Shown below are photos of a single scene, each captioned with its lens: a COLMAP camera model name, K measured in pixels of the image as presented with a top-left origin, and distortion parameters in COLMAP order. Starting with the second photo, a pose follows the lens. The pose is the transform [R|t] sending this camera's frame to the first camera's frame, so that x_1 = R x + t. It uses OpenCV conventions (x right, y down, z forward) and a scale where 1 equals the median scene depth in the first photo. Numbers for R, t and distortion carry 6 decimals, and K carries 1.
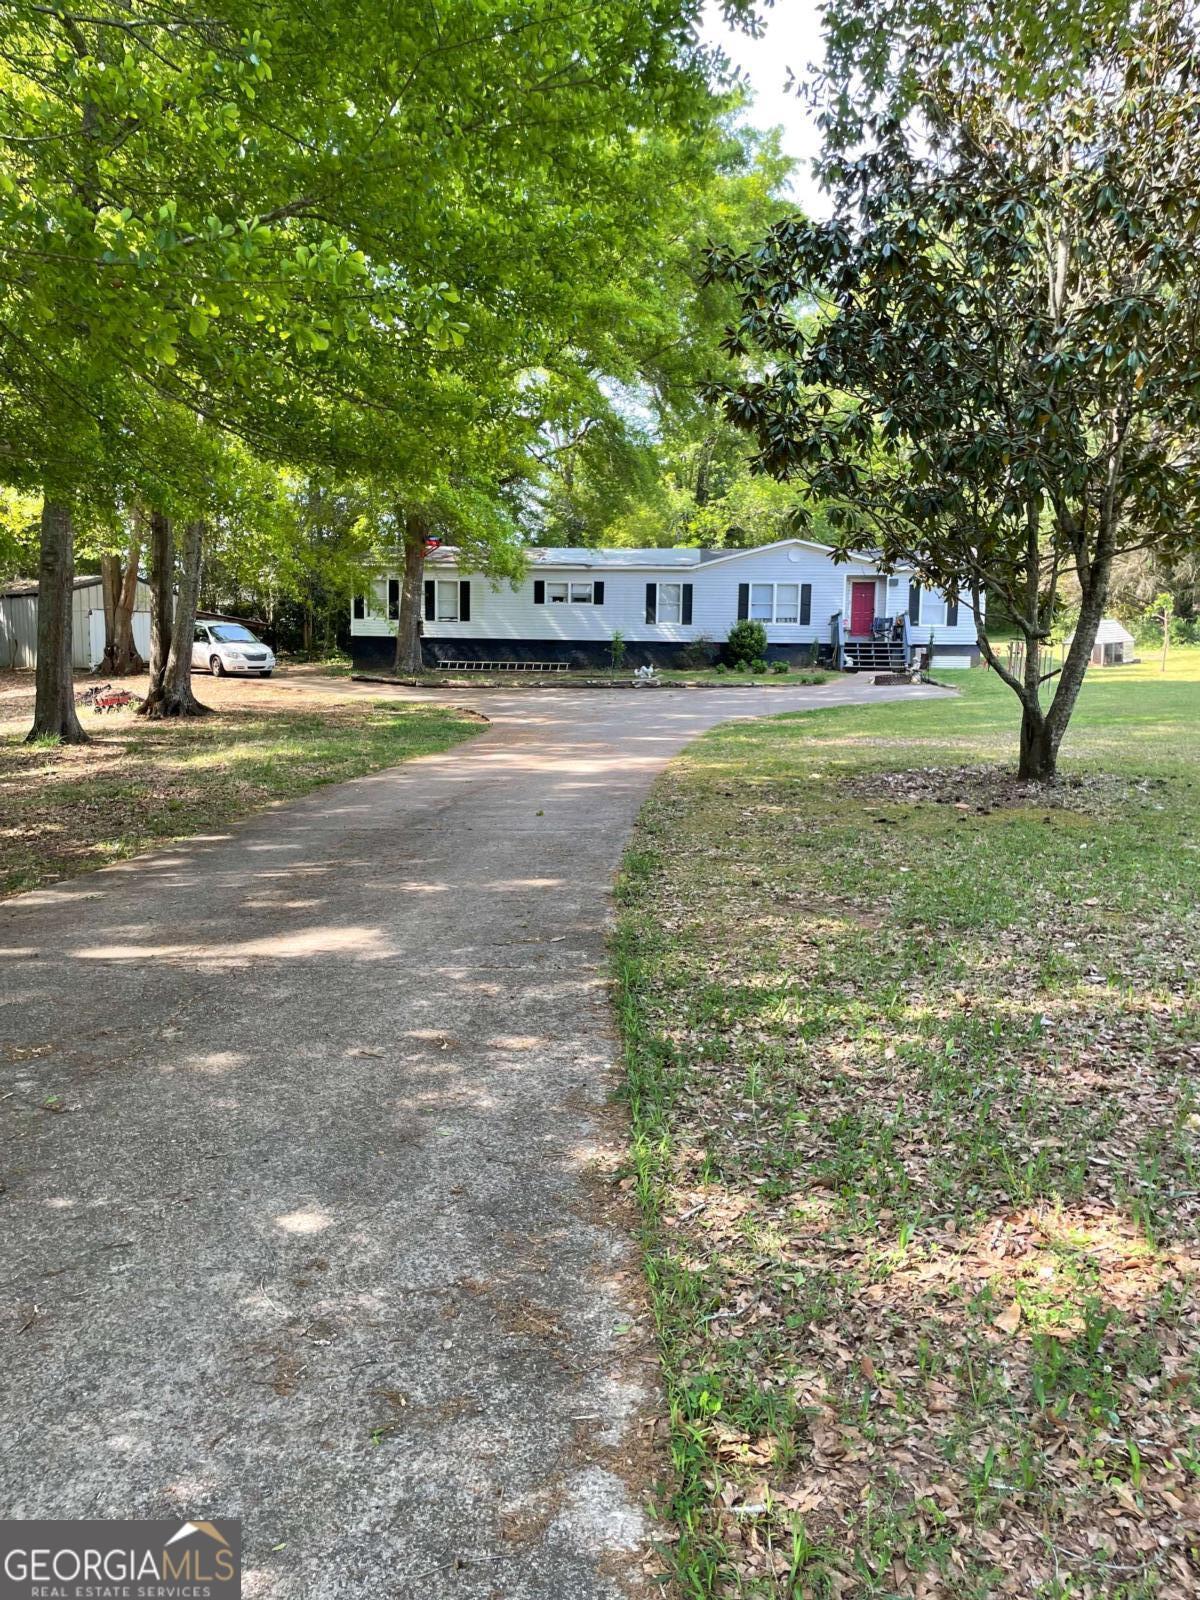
lens RADIAL K [[1219.2, 0, 600.1], [0, 1219.2, 798.8], [0, 0, 1]] dist [-0.014460, -0.011708]
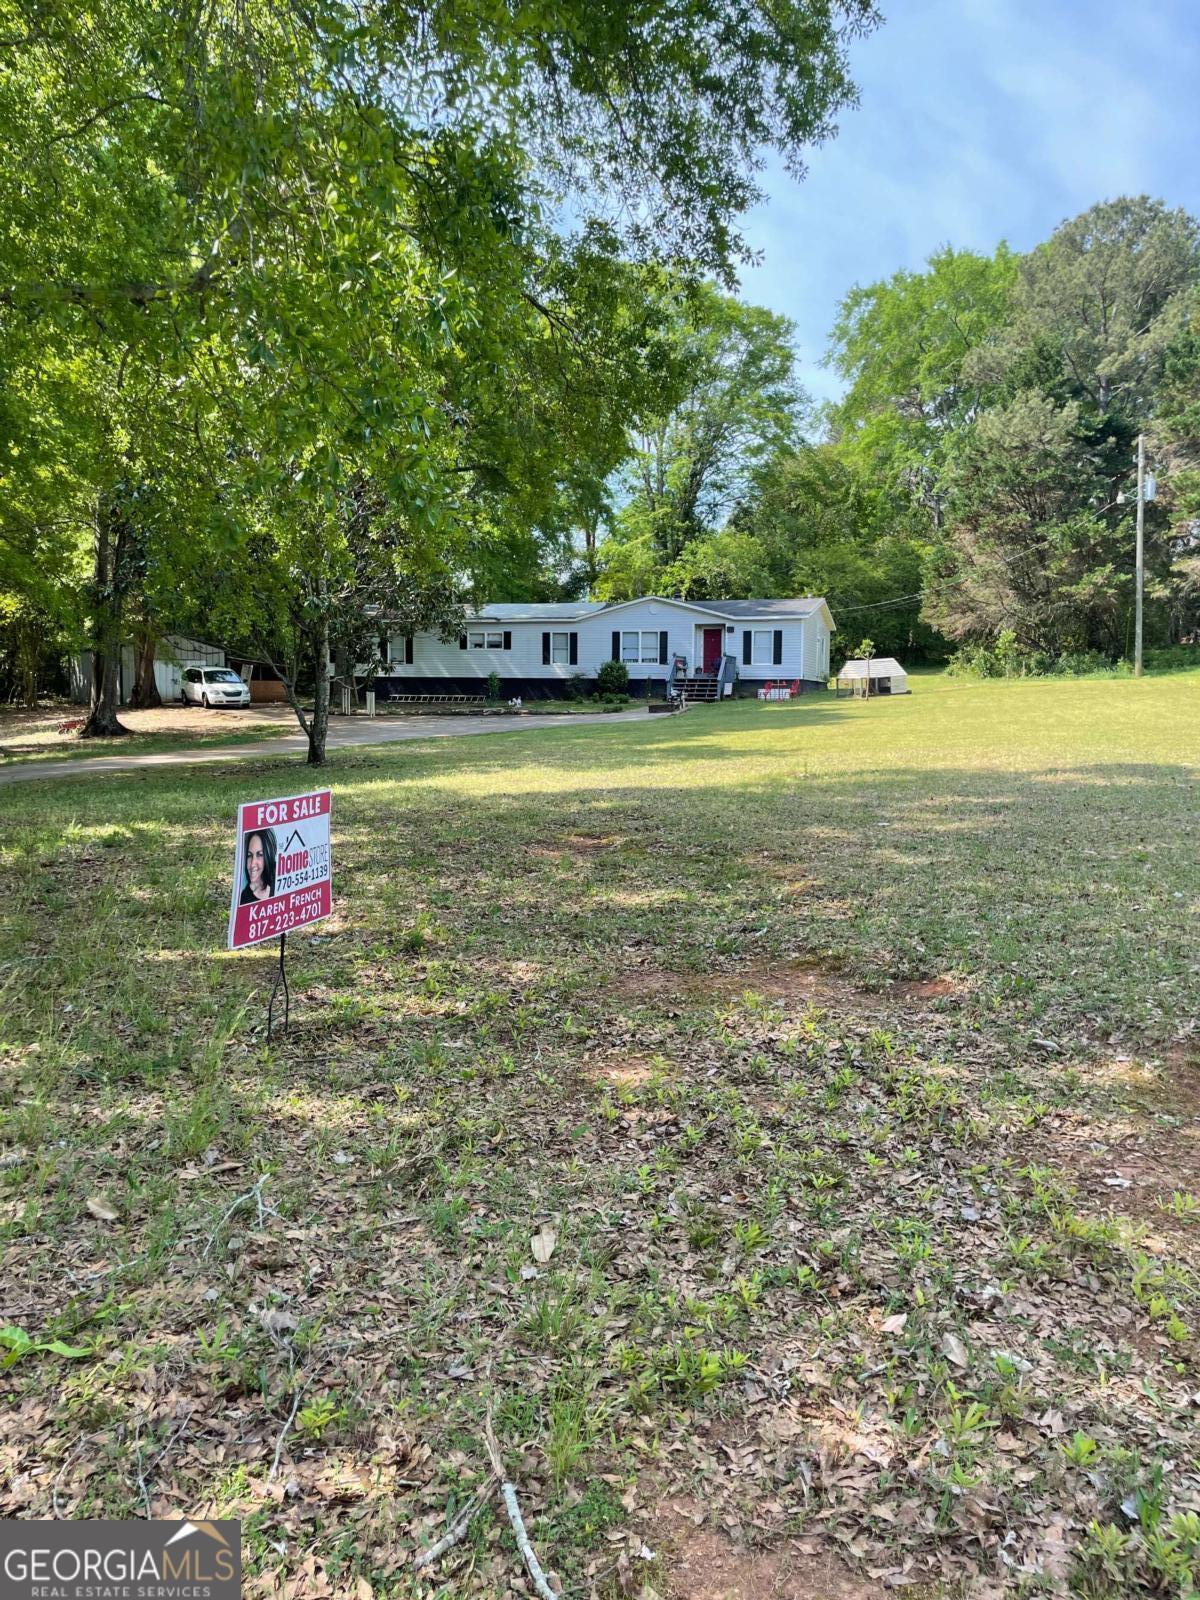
lens RADIAL K [[1219.2, 0, 600.2], [0, 1219.2, 801.1], [0, 0, 1]] dist [-0.014460, -0.011708]
pose [[0.986676, 0.006947, -0.162552, 0.303100], [-0.010395, 0.999738, -0.020372, 0.022644], [0.162368, 0.021790, 0.986490, -0.230384]]
